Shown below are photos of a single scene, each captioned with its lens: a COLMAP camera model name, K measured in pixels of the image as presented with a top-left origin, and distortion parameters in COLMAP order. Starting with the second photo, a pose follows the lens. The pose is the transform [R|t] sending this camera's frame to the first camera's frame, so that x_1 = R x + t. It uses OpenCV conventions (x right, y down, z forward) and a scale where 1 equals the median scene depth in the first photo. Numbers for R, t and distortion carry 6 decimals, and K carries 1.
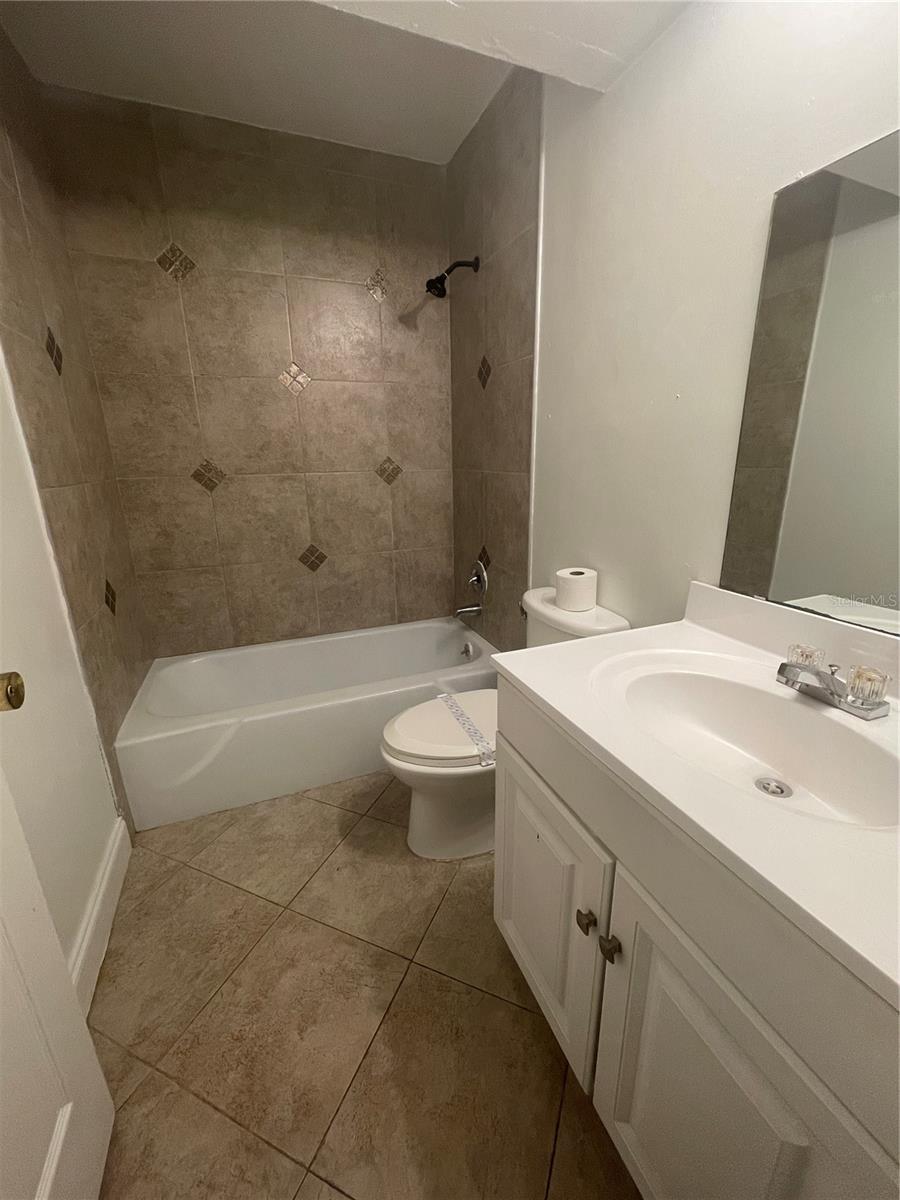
lens RADIAL K [[484.0, 0, 455.4], [0, 484.0, 597.8], [0, 0, 1]] dist [0.000606, 0.000701]
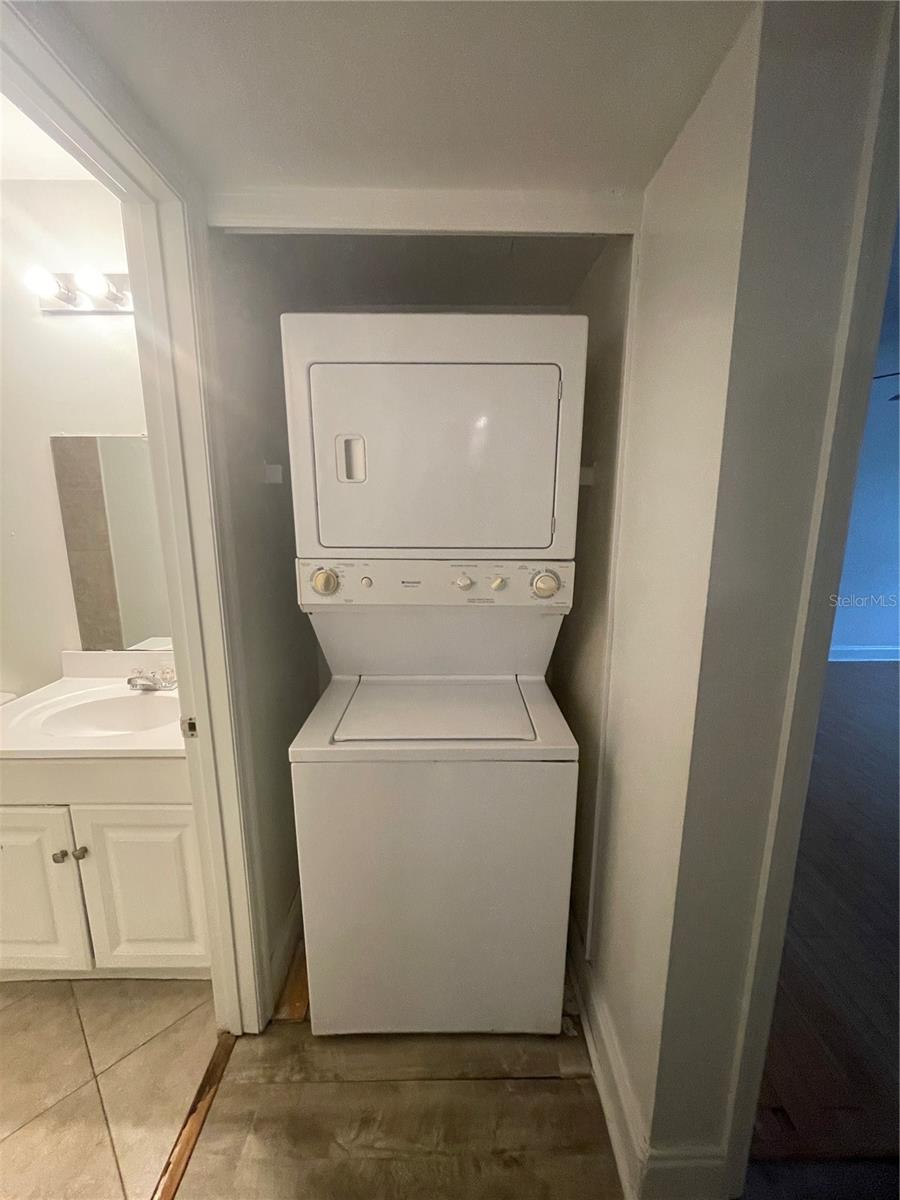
lens RADIAL K [[484.0, 0, 455.4], [0, 484.0, 597.8], [0, 0, 1]] dist [0.000606, 0.000701]
pose [[0.373038, -0.167076, 0.912649, -0.577850], [0.249577, 0.965467, 0.074733, -0.002900], [-0.893618, 0.199898, 0.401855, -1.051198]]
